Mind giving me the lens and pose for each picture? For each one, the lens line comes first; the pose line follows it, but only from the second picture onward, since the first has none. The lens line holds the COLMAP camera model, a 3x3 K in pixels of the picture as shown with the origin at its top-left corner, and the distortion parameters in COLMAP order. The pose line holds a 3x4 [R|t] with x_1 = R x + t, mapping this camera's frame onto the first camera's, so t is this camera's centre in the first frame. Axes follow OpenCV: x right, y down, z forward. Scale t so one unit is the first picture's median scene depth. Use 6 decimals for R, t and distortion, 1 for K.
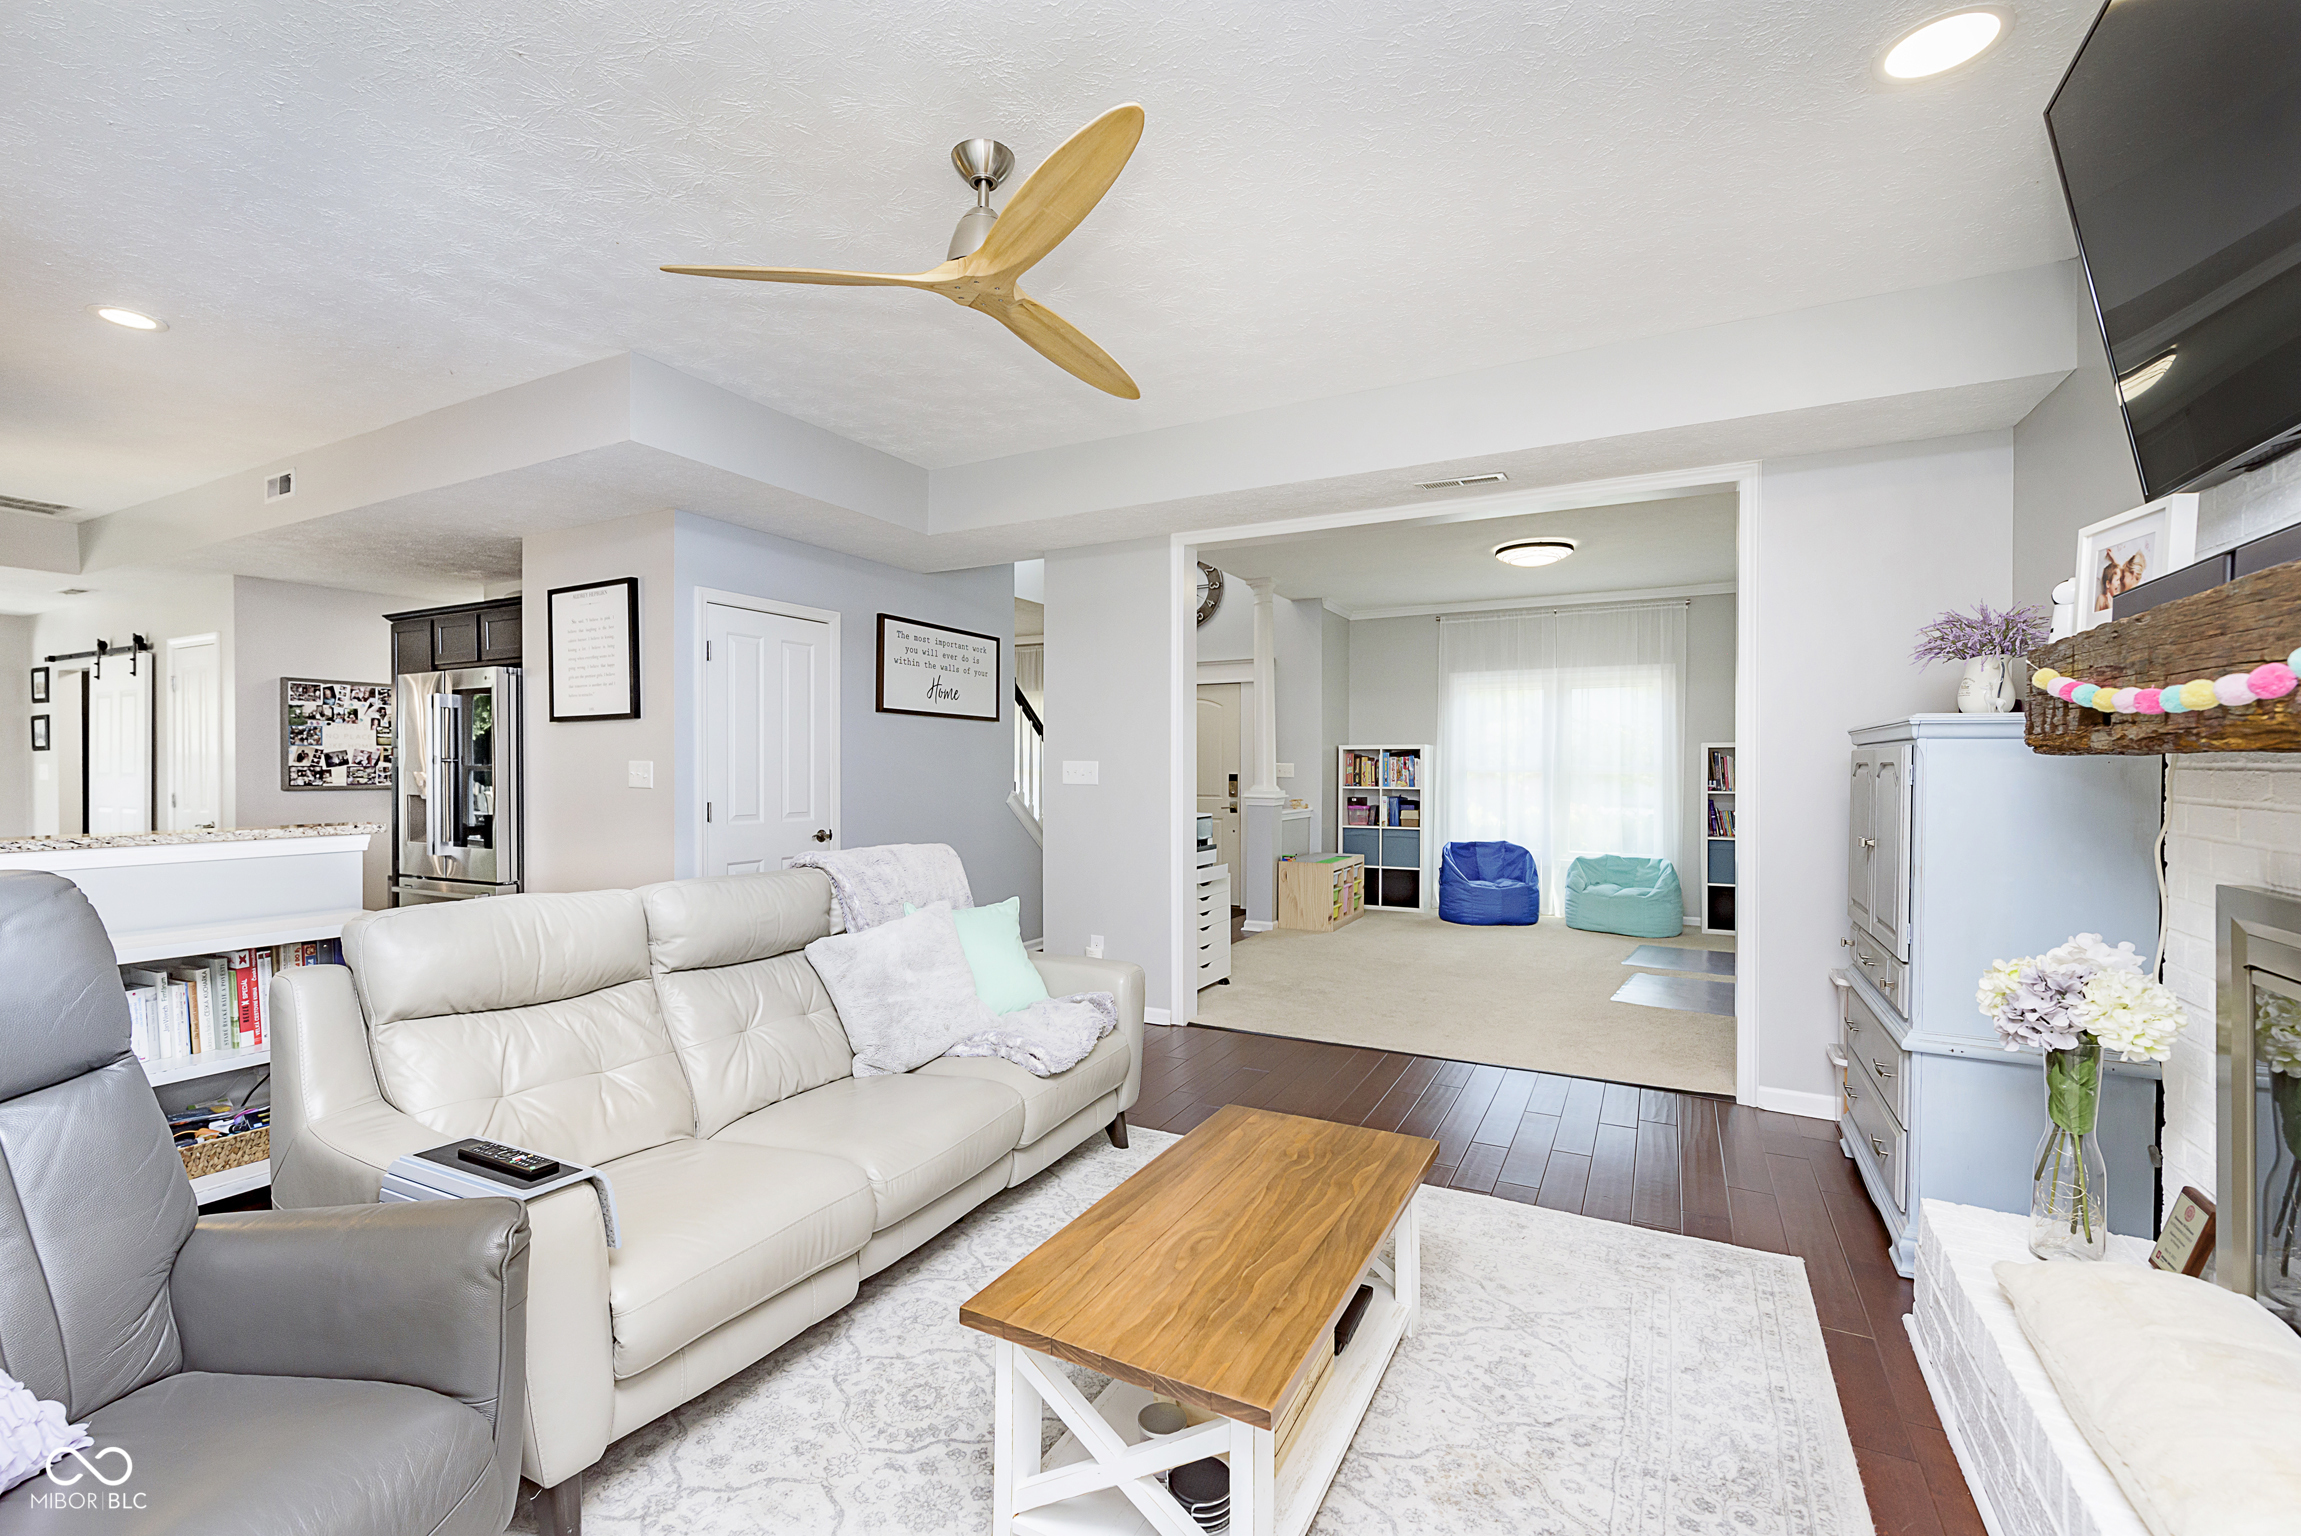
lens RADIAL K [[975.4, 0, 1164.1], [0, 975.4, 767.6], [0, 0, 1]] dist [0.000003, -0.000608]
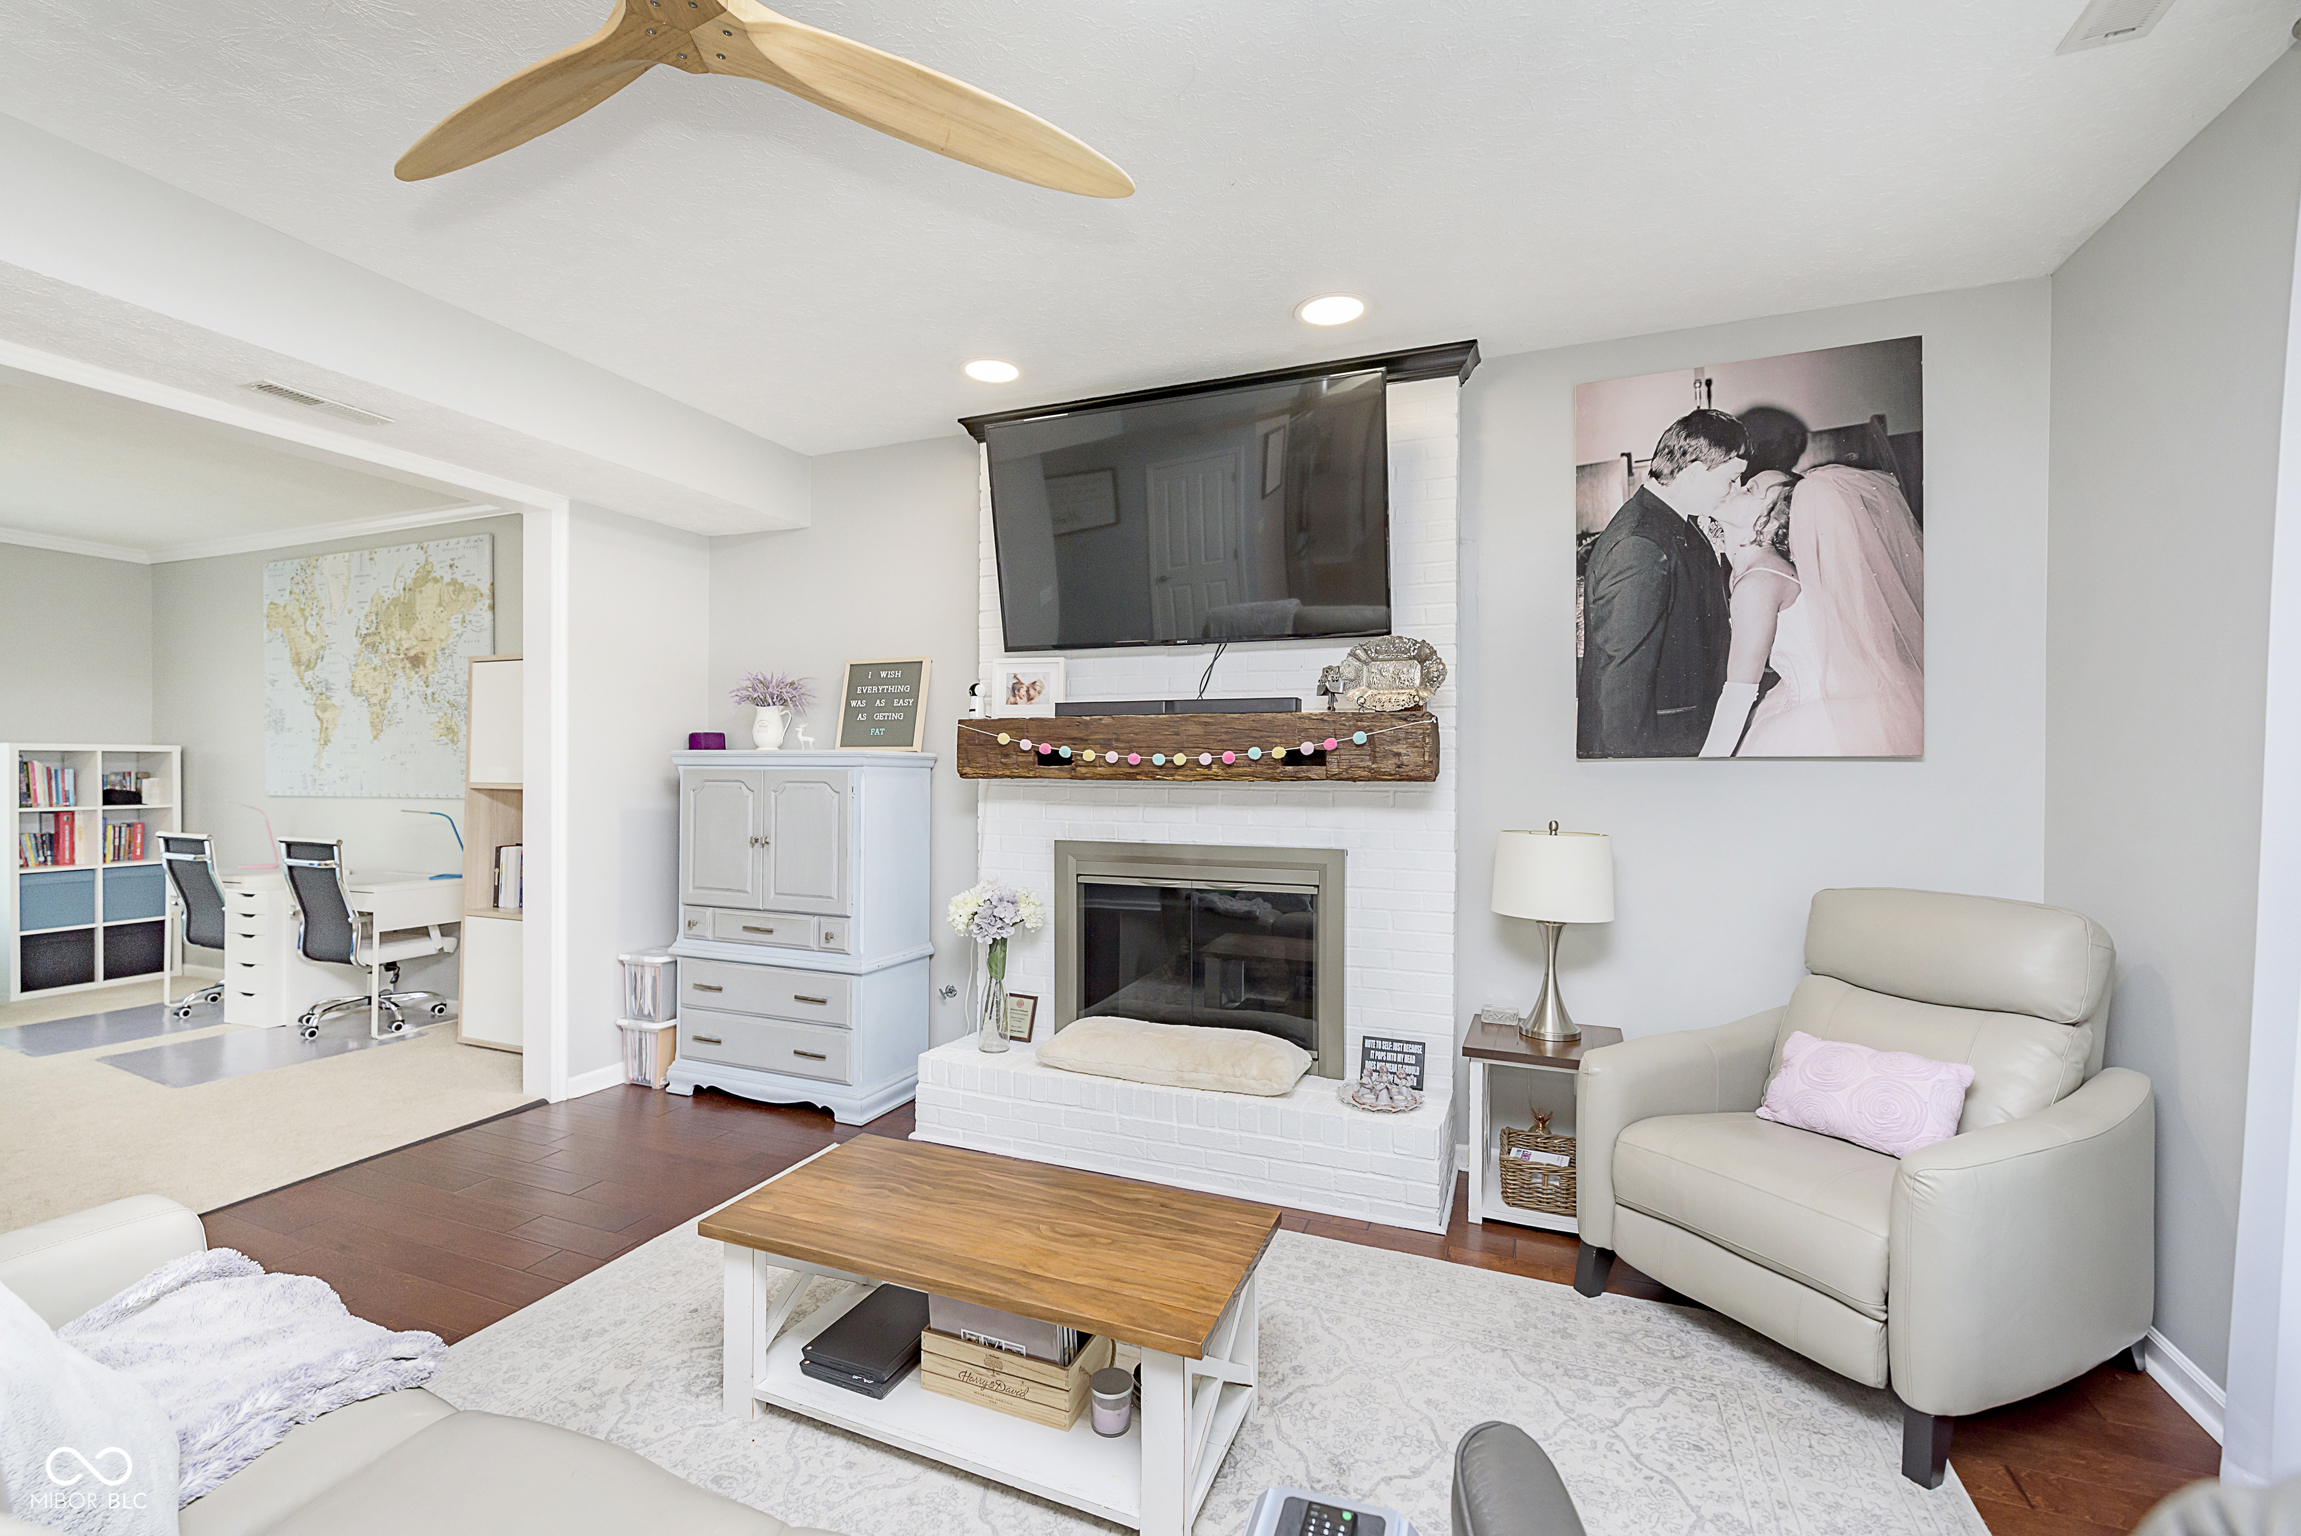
lens RADIAL K [[975.4, 0, 1108.9], [0, 975.4, 778.0], [0, 0, 1]] dist [0.000003, -0.000608]
pose [[-0.083089, -0.002351, 0.996539, -0.585346], [-0.007836, 0.999968, 0.001706, -0.012432], [-0.996511, -0.007667, -0.083105, 0.581176]]
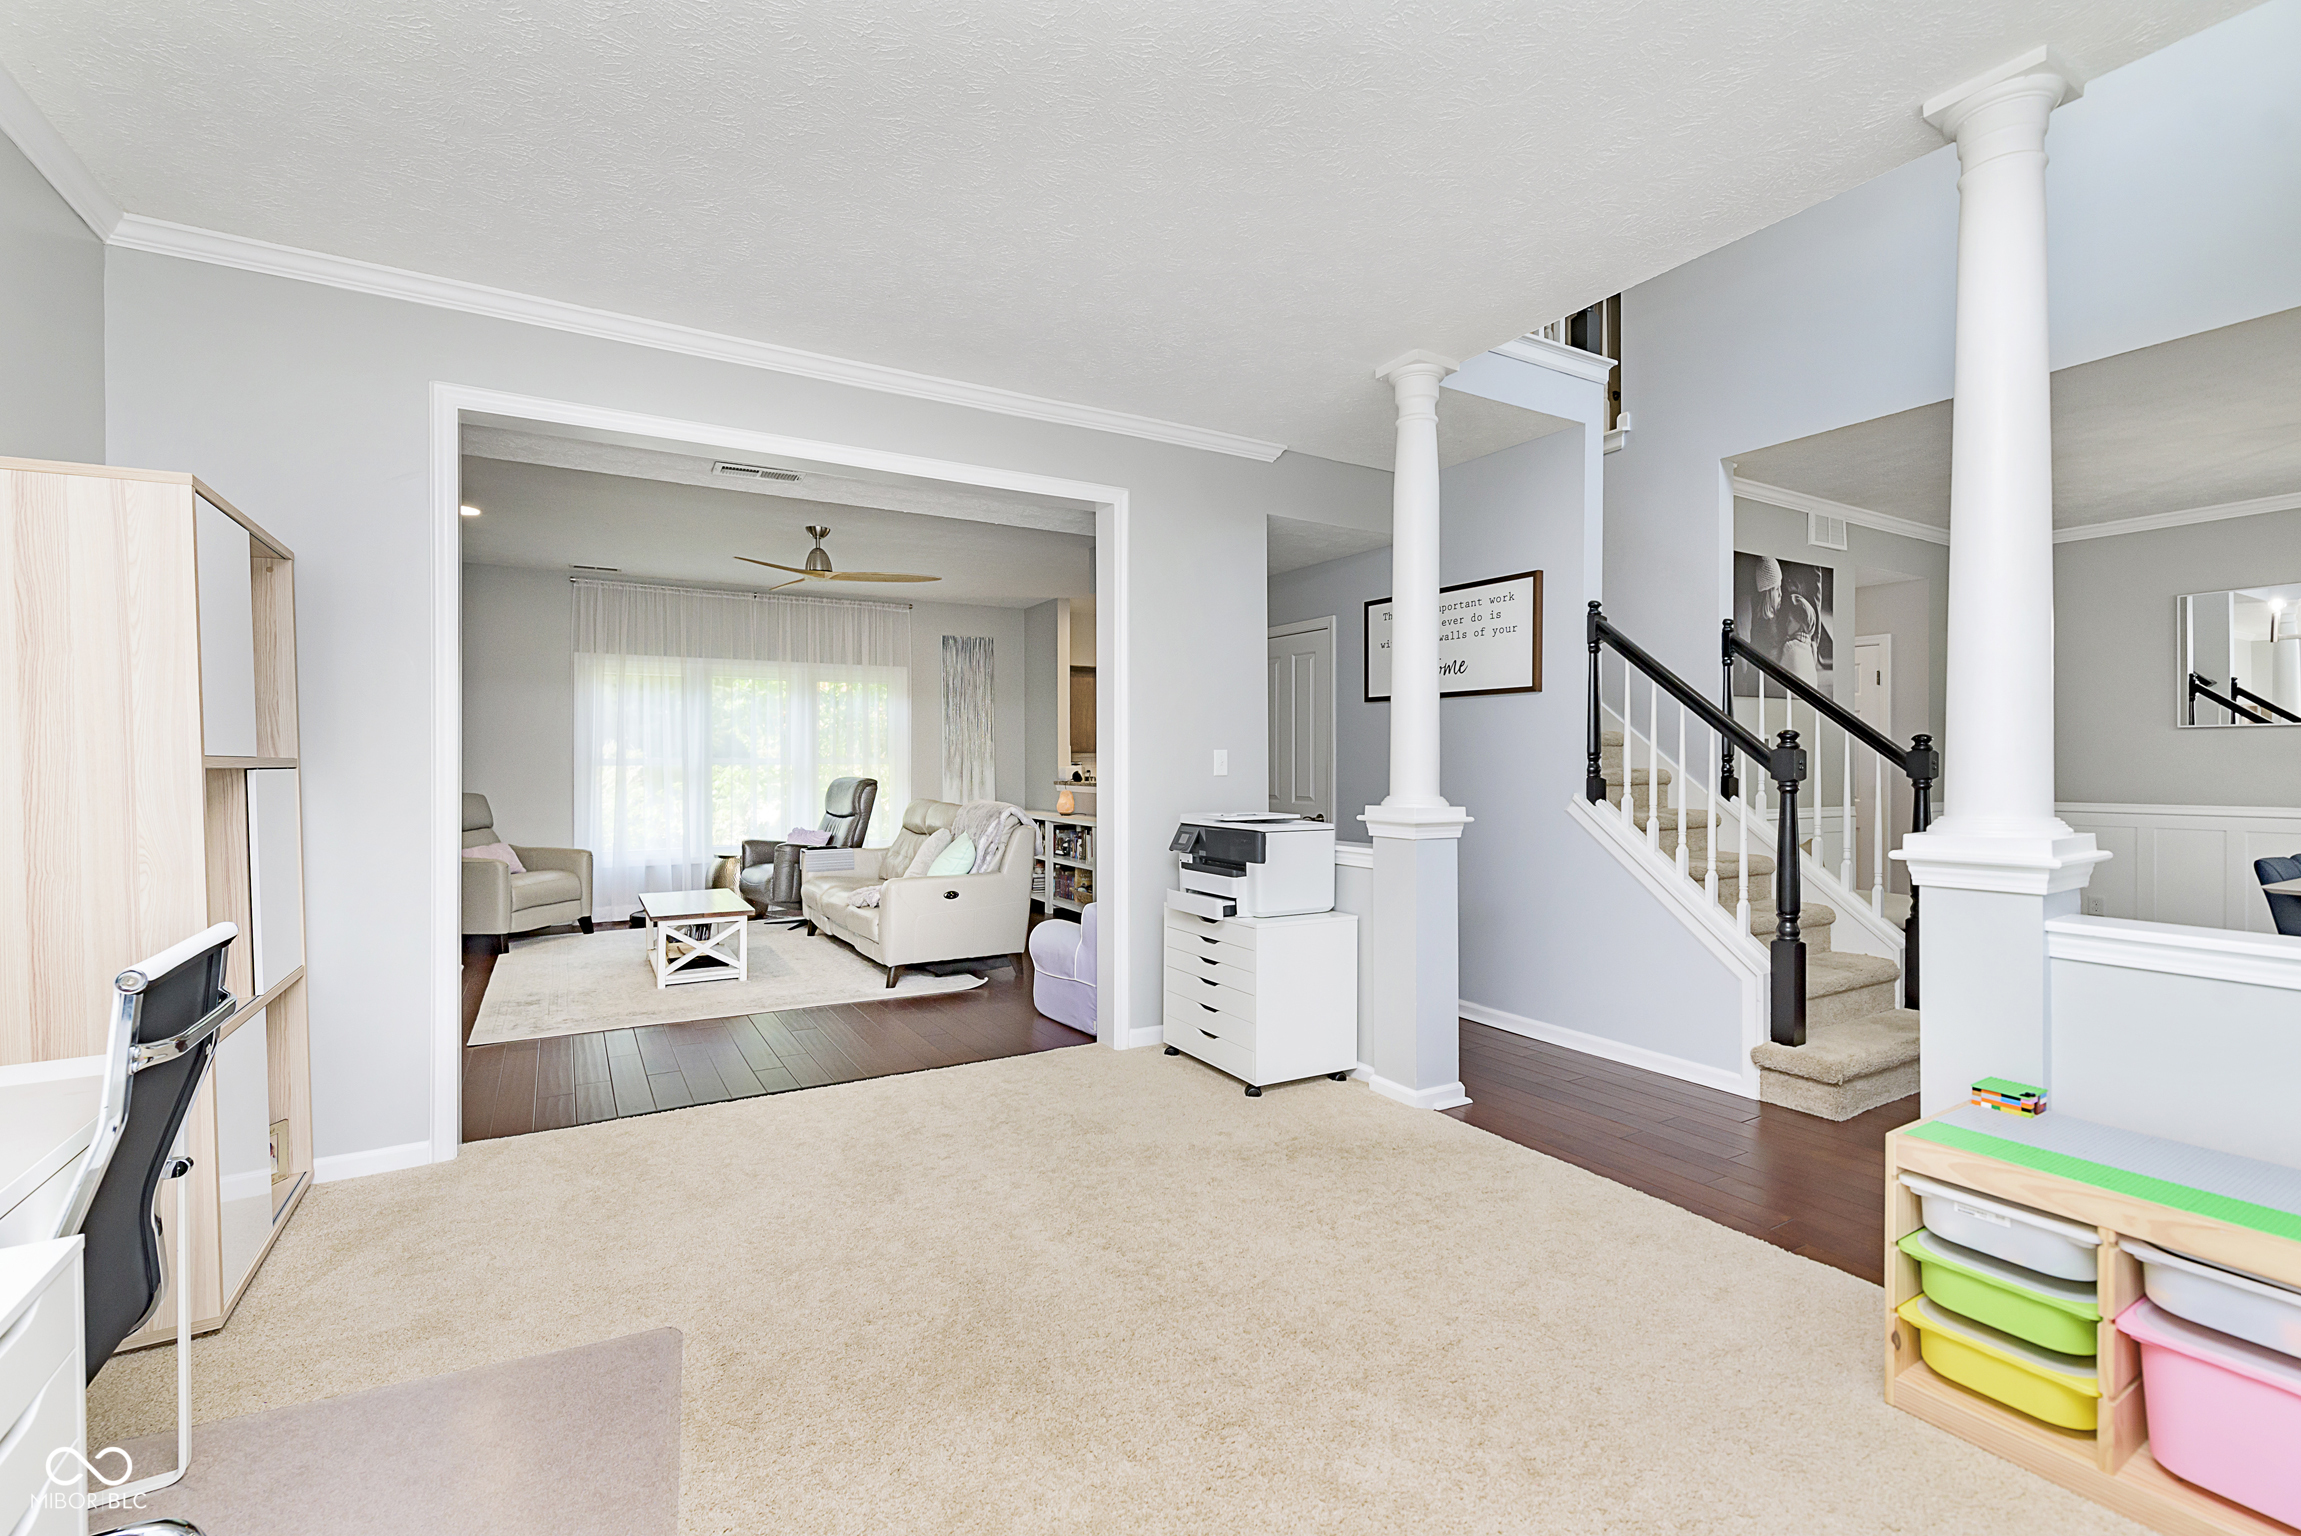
lens RADIAL K [[975.4, 0, 1145.5], [0, 975.4, 769.2], [0, 0, 1]] dist [0.000003, -0.000608]
pose [[-0.522907, 0.010945, -0.852320, 1.151645], [0.000812, 0.999923, 0.012343, -0.000646], [0.852389, 0.005762, -0.522876, 2.269942]]
